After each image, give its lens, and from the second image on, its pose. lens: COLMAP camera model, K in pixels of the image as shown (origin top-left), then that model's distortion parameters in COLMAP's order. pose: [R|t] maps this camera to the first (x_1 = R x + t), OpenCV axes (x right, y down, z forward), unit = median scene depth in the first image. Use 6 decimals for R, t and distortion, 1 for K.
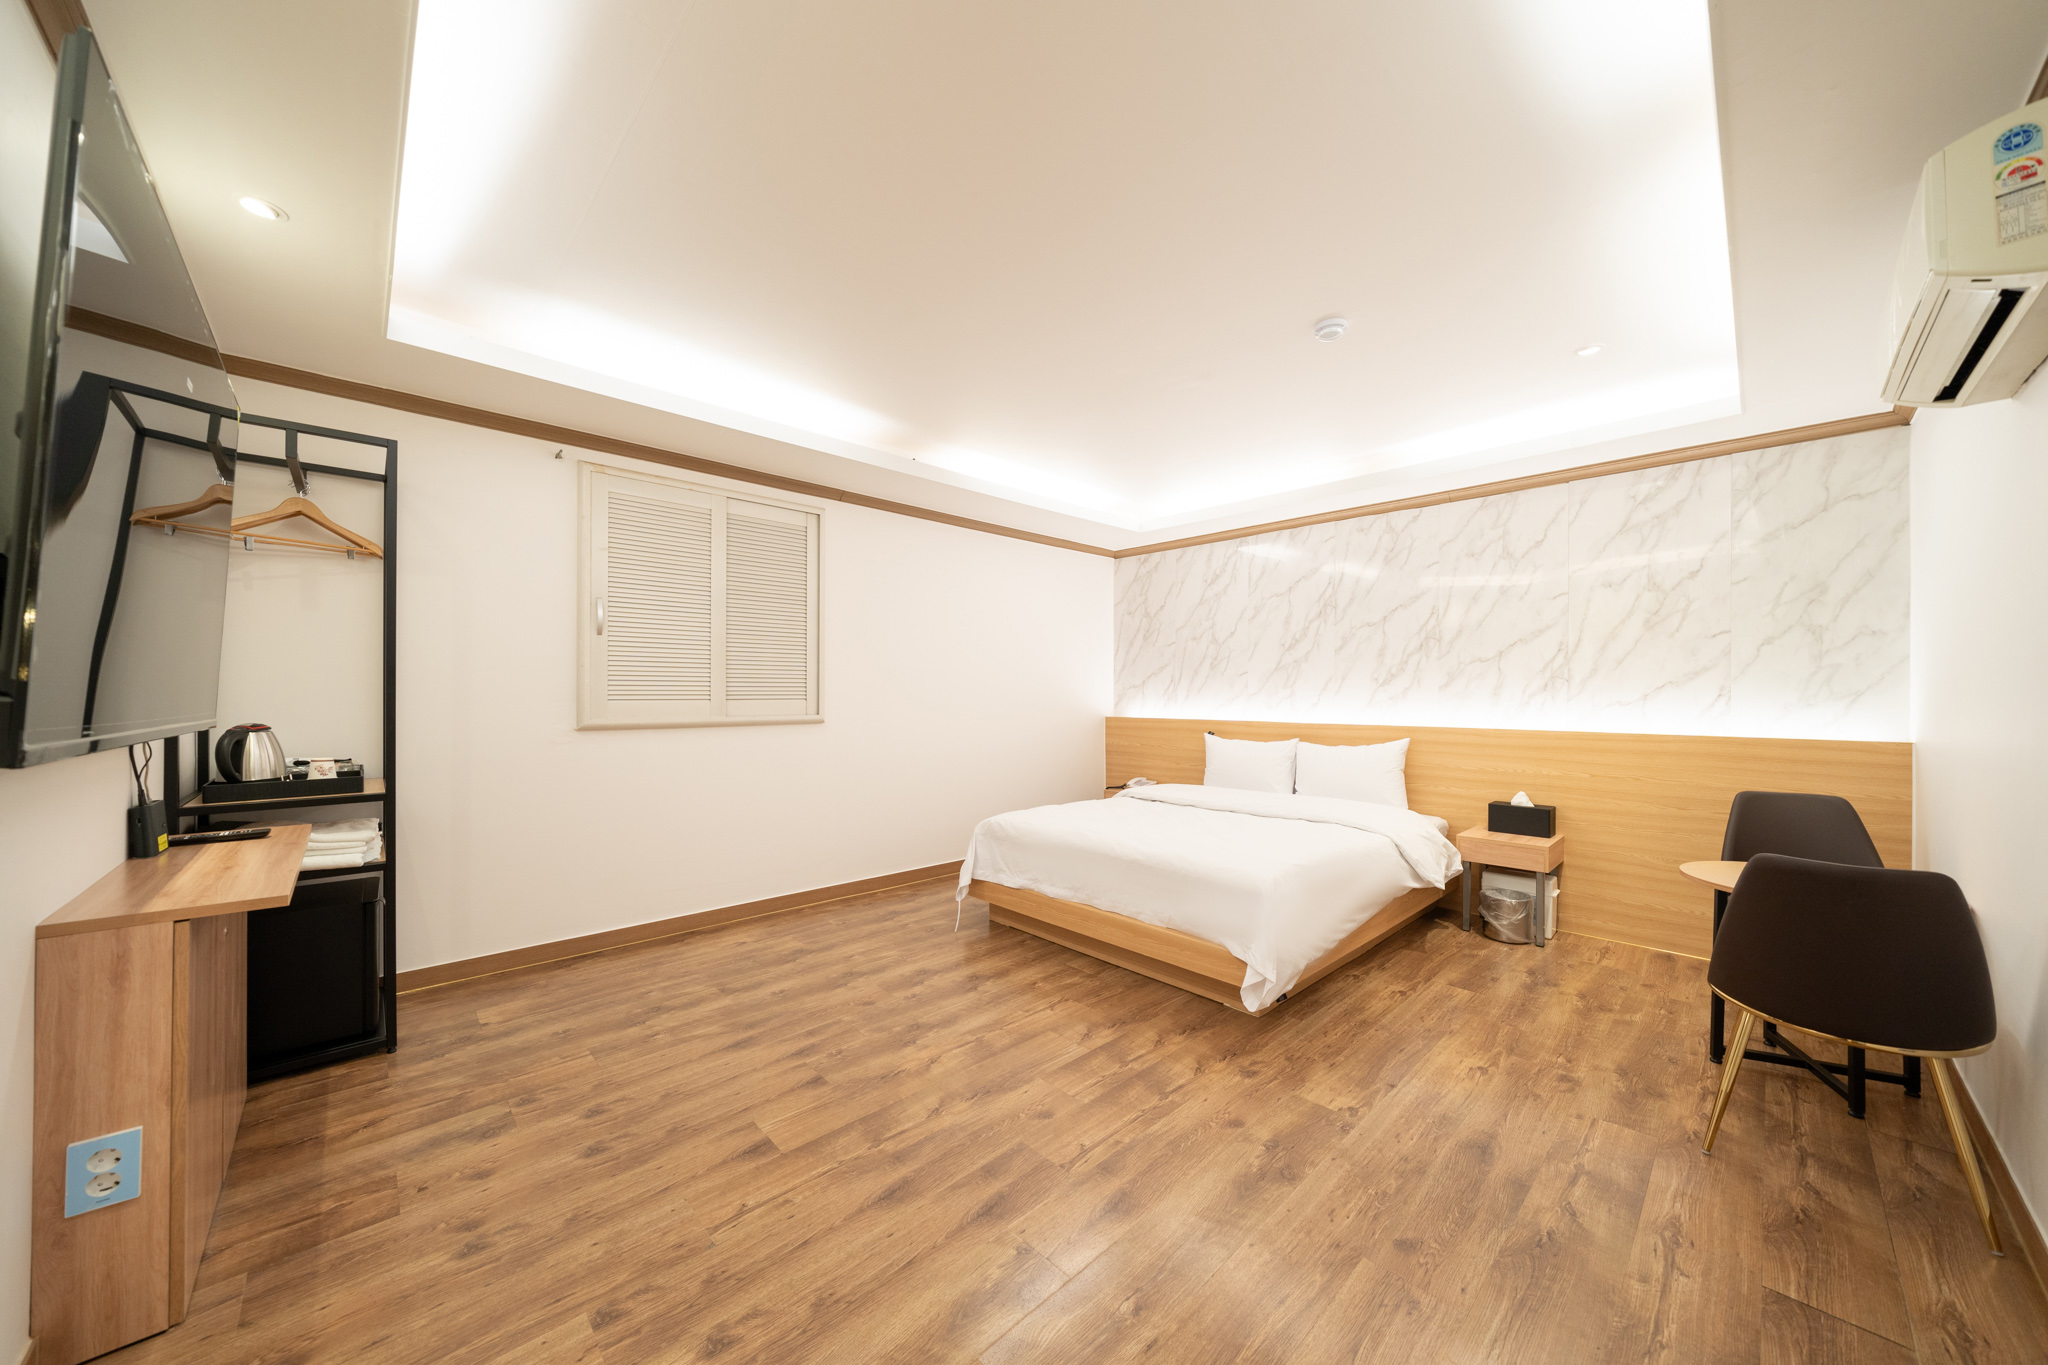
lens RADIAL K [[701.8, 0, 1024.2], [0, 701.8, 673.1], [0, 0, 1]] dist [-0.005681, 0.000682]
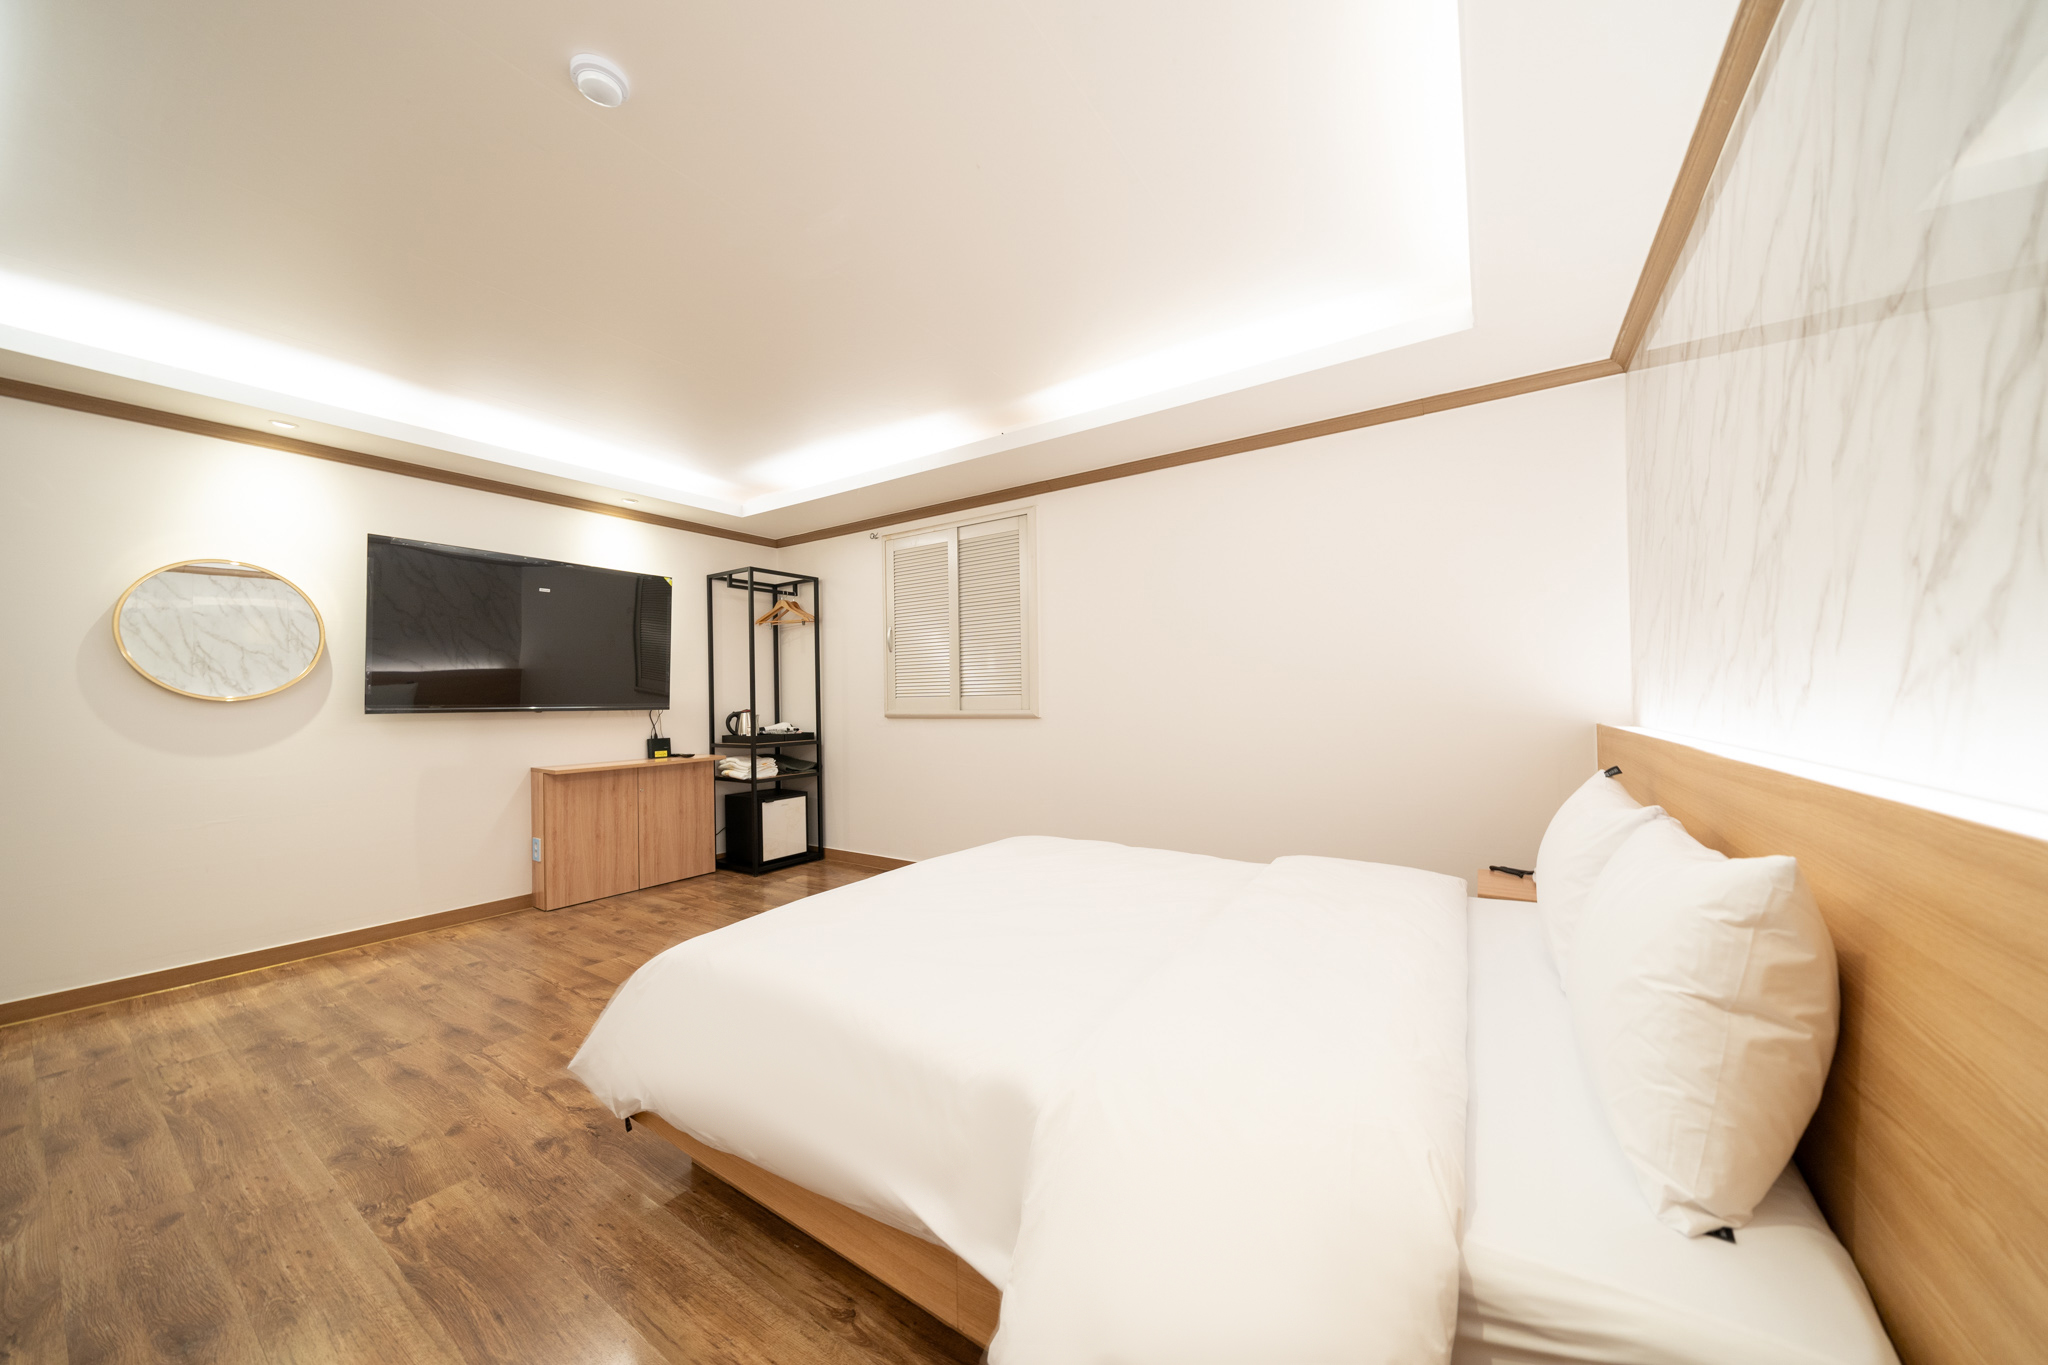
lens RADIAL K [[701.8, 0, 1028.0], [0, 701.8, 673.7], [0, 0, 1]] dist [-0.005681, 0.000682]
pose [[0.221368, -0.041572, -0.974304, 0.916452], [0.046124, 0.998419, -0.032122, 0.052401], [0.974099, -0.037828, 0.222936, 1.004250]]
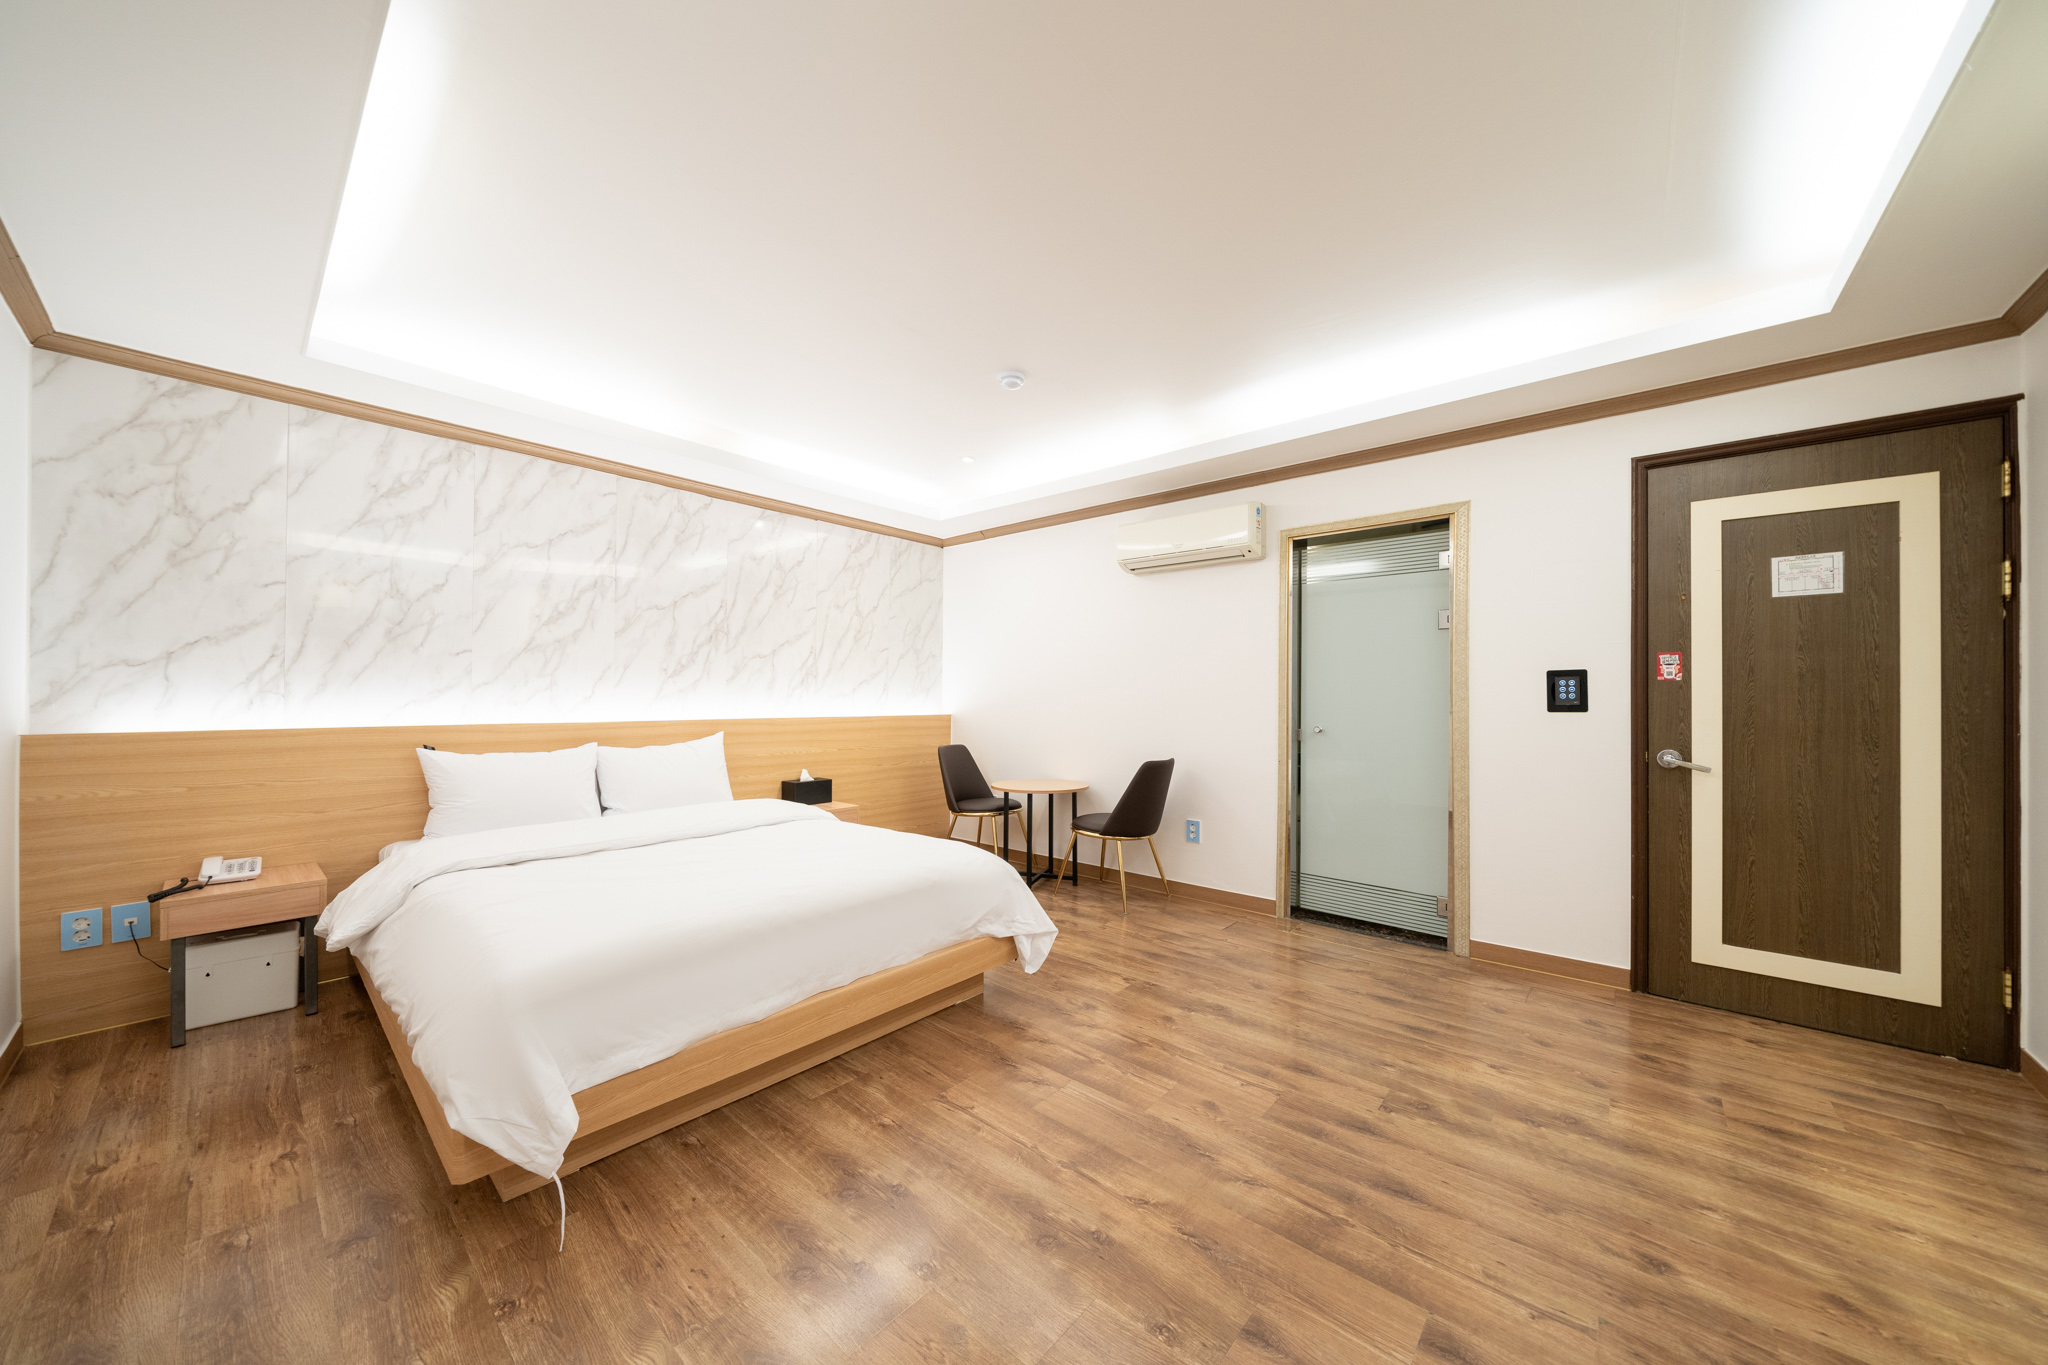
lens RADIAL K [[701.8, 0, 1017.0], [0, 701.8, 675.1], [0, 0, 1]] dist [-0.005681, 0.000682]
pose [[-0.087110, 0.025665, 0.995868, -0.621084], [-0.035772, 0.998943, -0.028874, 0.036684], [-0.995556, -0.038140, -0.086099, 0.898861]]
